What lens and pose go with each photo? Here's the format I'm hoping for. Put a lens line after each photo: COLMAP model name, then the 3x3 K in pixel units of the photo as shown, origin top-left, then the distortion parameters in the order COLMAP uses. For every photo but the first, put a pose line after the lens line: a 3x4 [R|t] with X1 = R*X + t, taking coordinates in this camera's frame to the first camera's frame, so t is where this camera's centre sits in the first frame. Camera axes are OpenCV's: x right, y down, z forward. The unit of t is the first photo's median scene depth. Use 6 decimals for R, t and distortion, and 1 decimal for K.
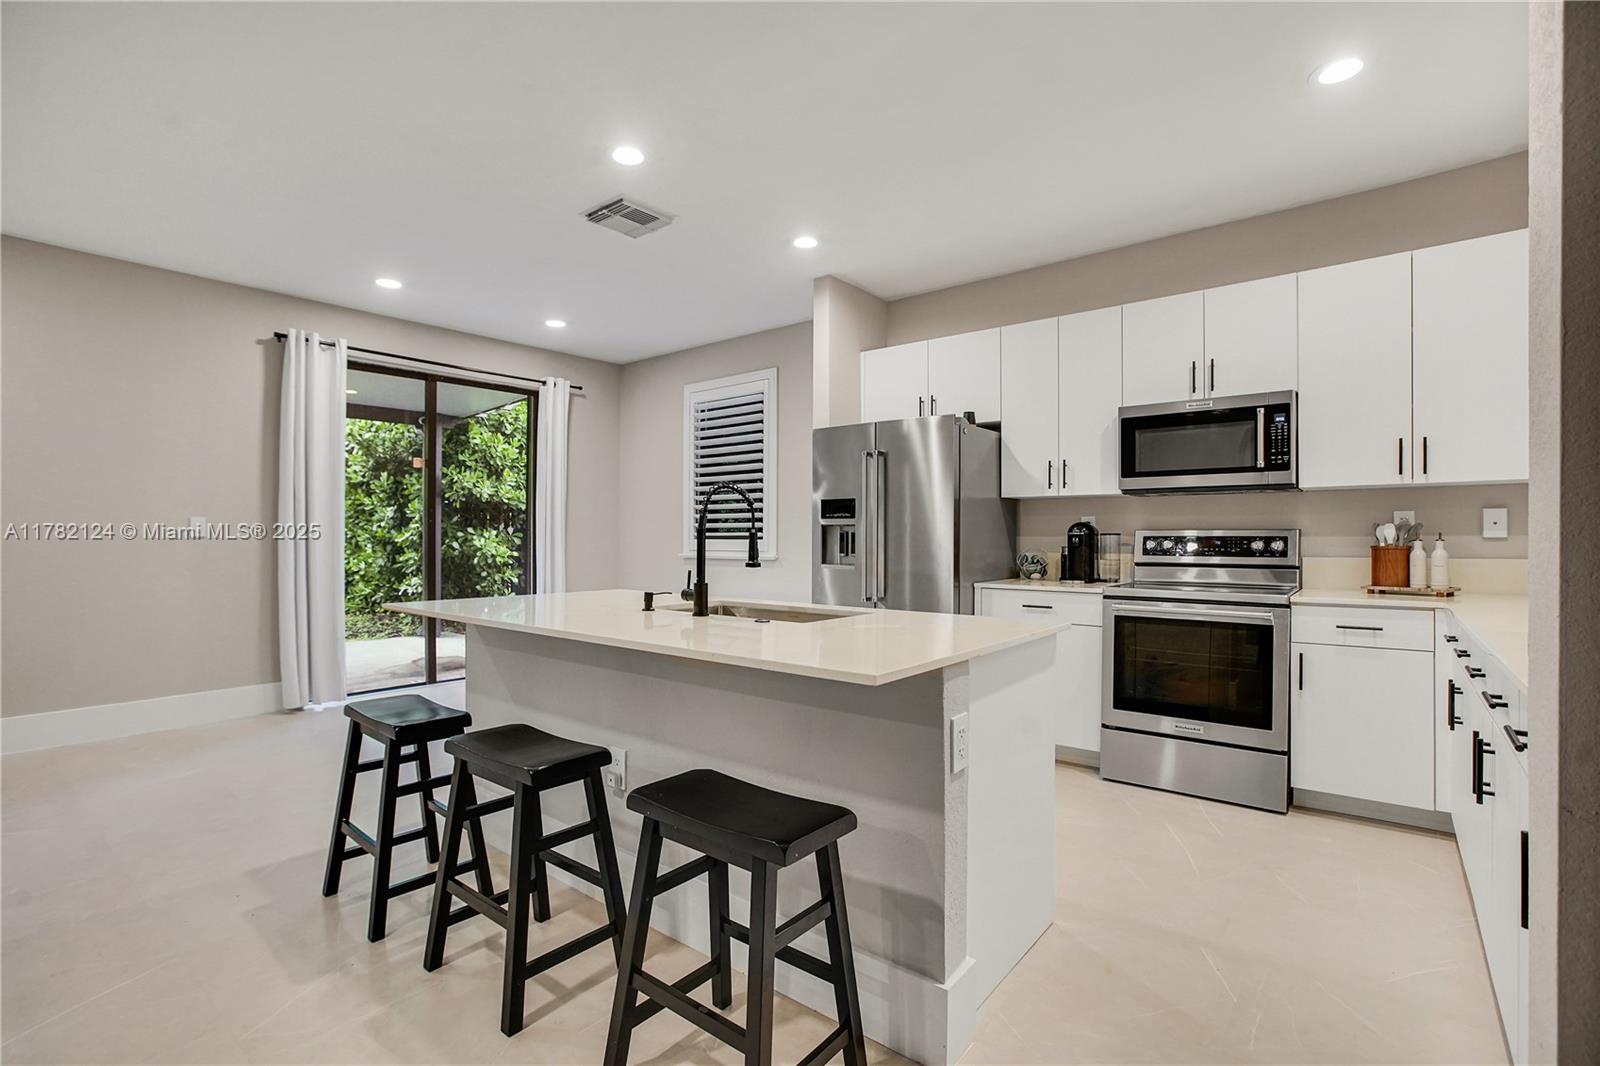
lens RADIAL K [[740.9, 0, 800.0], [0, 740.9, 533.0], [0, 0, 1]] dist [-0.002508, -0.000014]
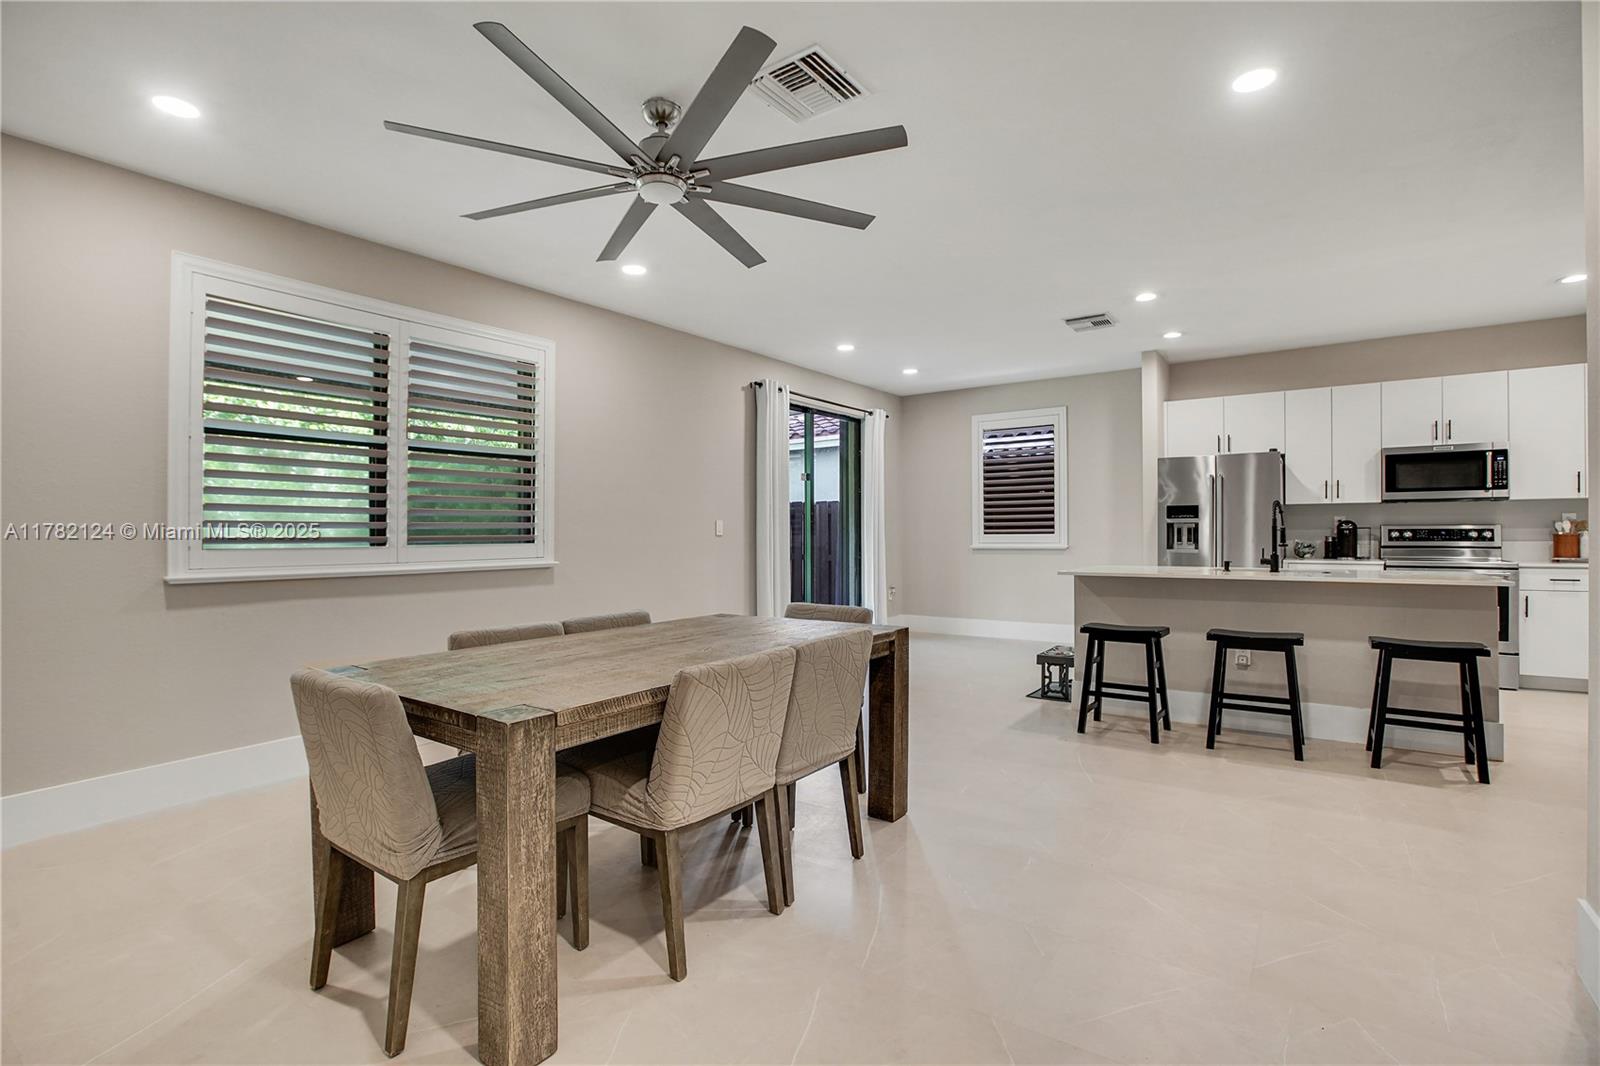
lens RADIAL K [[756.0, 0, 802.8], [0, 756.0, 521.9], [0, 0, 1]] dist [0.001424, 0.001036]
pose [[0.995896, -0.004735, 0.090385, -0.937312], [0.005505, 0.999951, -0.008274, -0.004371], [-0.090341, 0.008737, 0.995873, -0.489536]]
